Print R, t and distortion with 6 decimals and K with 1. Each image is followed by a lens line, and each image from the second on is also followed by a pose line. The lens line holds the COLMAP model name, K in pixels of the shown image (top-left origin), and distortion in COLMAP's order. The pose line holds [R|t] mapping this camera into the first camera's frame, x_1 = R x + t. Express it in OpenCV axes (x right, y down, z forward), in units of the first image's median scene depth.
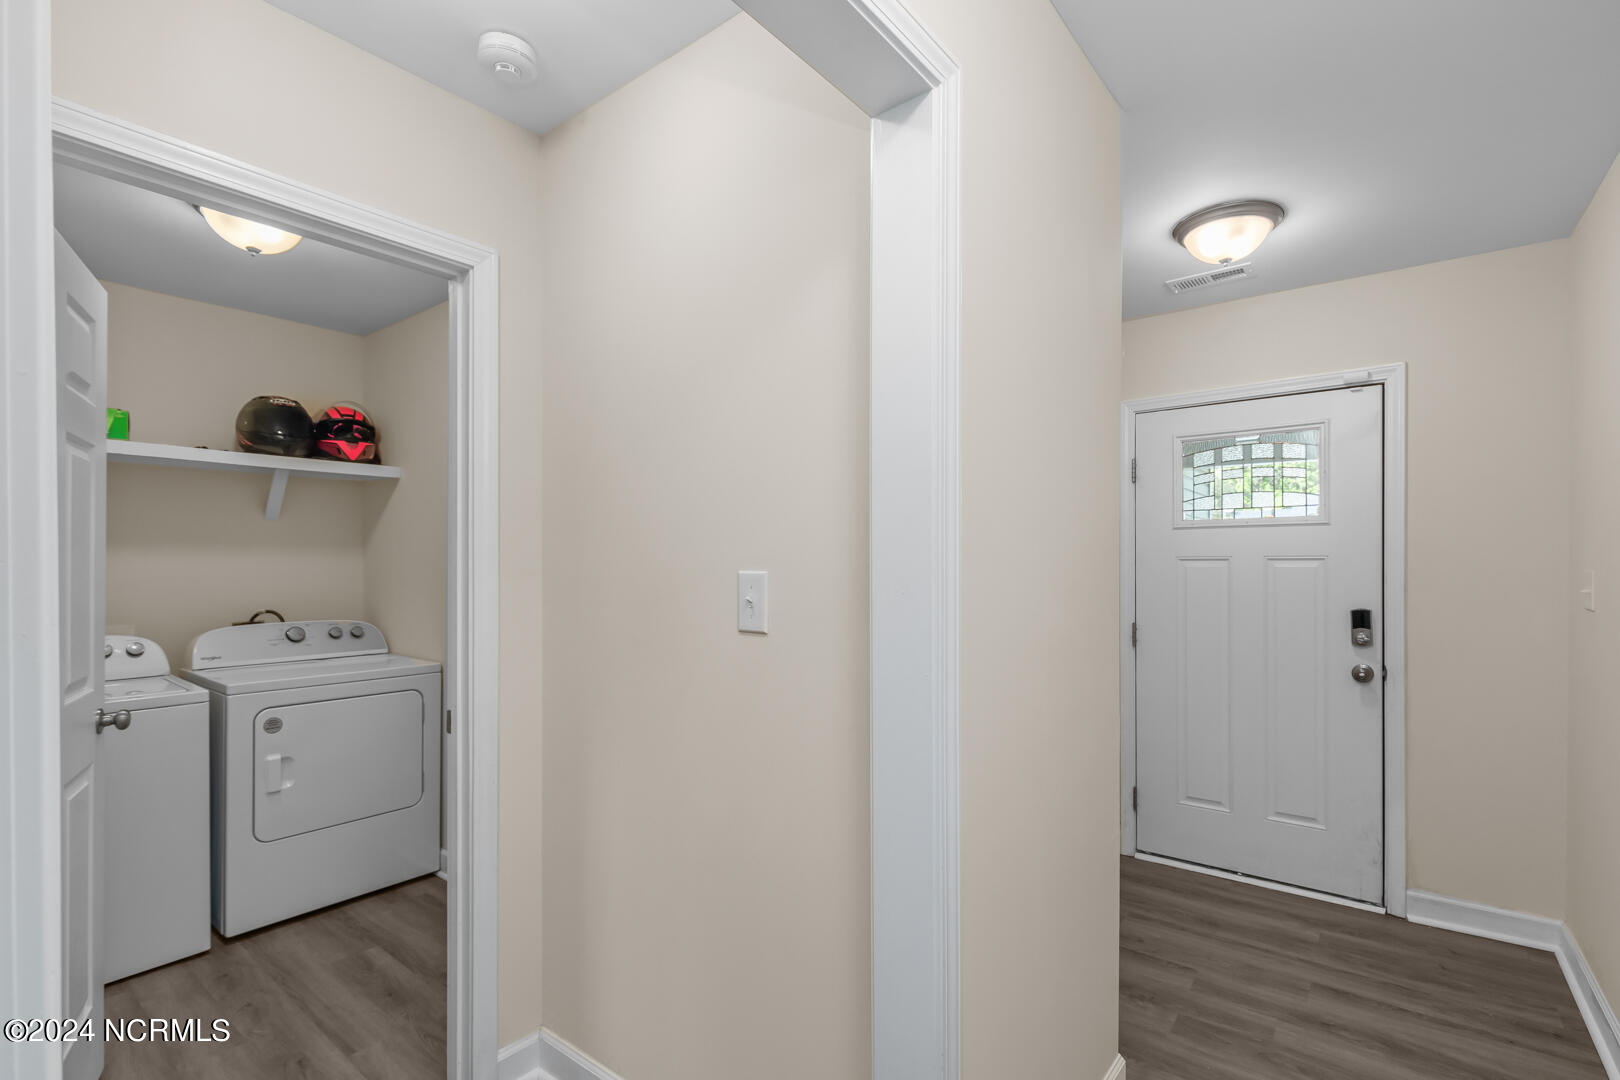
lens RADIAL K [[752.8, 0, 814.5], [0, 752.8, 561.5], [0, 0, 1]] dist [0.000430, -0.001057]
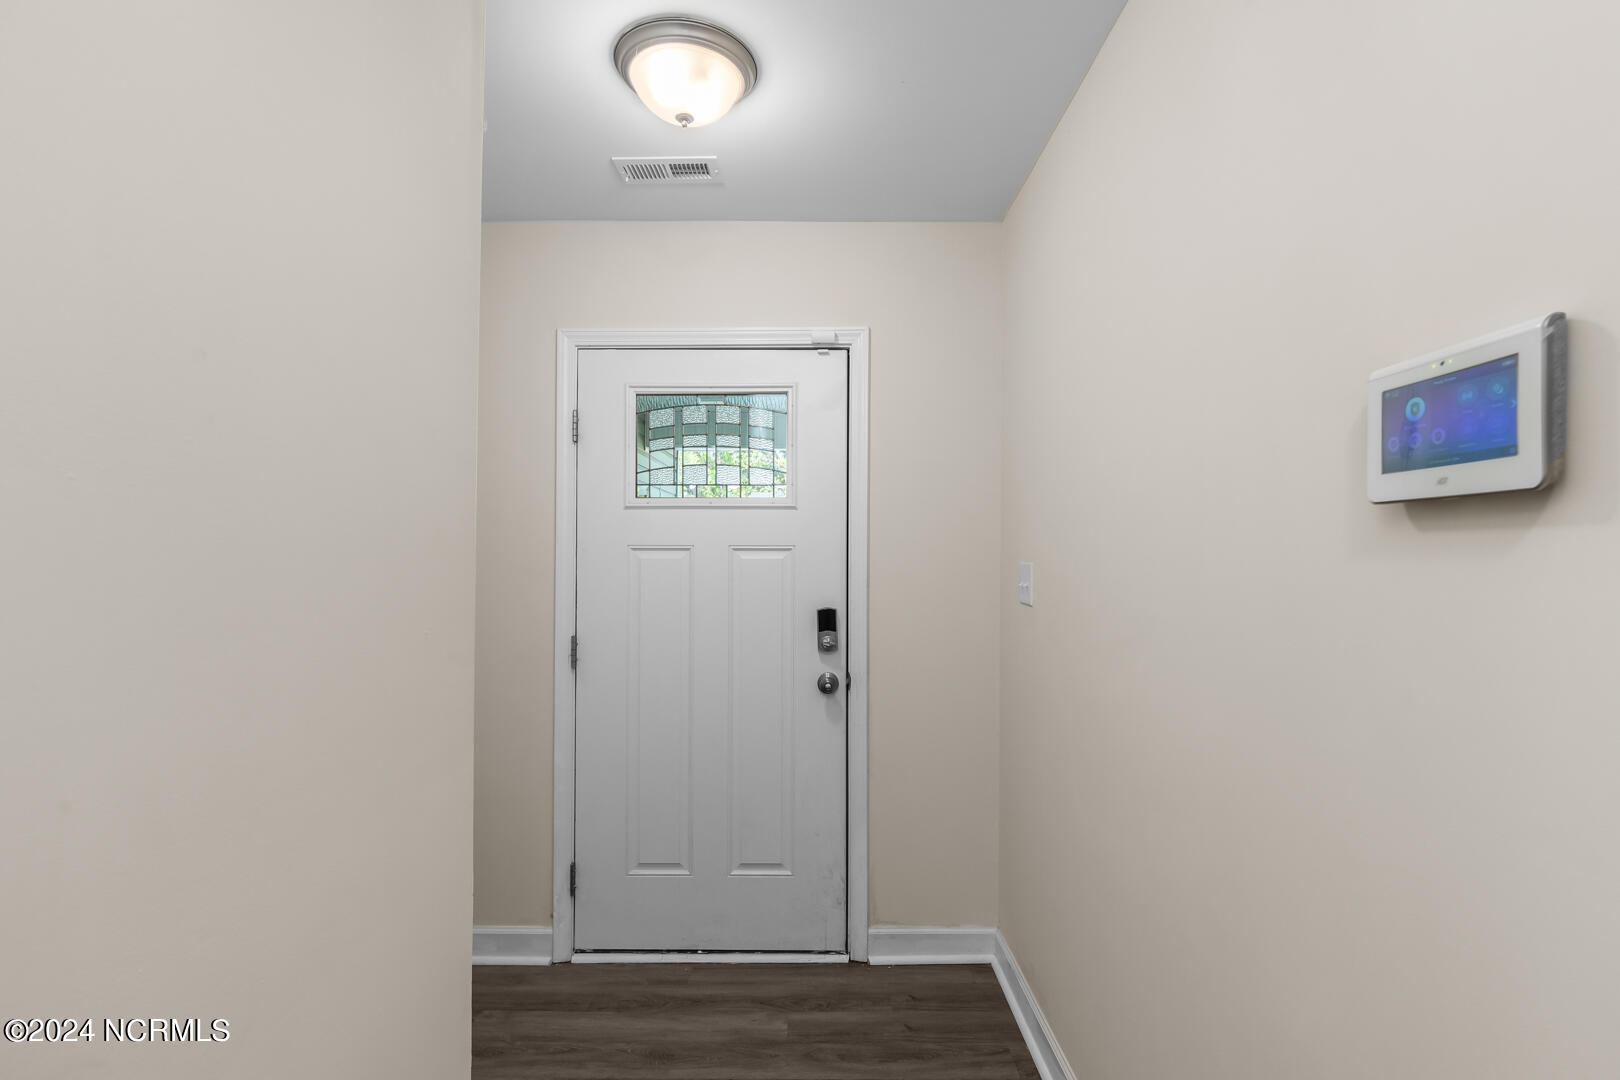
lens RADIAL K [[732.7, 0, 819.7], [0, 732.7, 553.2], [0, 0, 1]] dist [0.002869, 0.000093]
pose [[0.786203, 0.003556, 0.617958, 0.207500], [-0.005809, 0.999982, 0.001636, -0.000876], [-0.617941, -0.004875, 0.786209, 0.355637]]
